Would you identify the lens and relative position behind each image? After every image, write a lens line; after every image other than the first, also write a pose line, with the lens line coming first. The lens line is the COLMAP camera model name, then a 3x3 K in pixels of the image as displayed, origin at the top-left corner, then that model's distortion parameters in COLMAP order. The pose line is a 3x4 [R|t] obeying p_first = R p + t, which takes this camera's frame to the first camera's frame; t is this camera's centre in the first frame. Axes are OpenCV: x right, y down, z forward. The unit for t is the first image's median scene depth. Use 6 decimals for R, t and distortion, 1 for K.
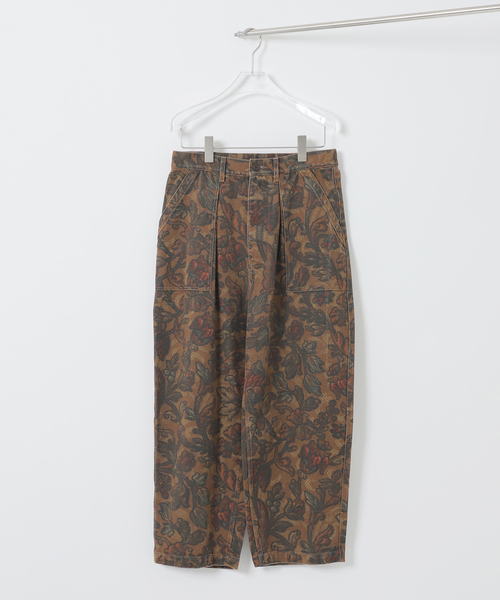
lens RADIAL K [[1710.9, 0, 238.7], [0, 1710.9, 323.5], [0, 0, 1]] dist [0.904858, 0.000000]
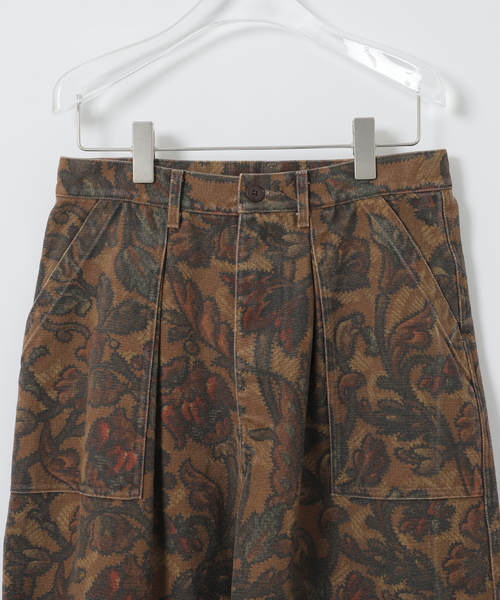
lens RADIAL K [[1710.9, 0, 276.7], [0, 1710.9, 256.1], [0, 0, 1]] dist [0.904858, 0.000000]
pose [[0.999959, -0.007093, -0.005540, 0.017593], [0.006721, 0.997891, -0.064564, -0.048717], [0.005986, 0.064524, 0.997898, 0.587628]]
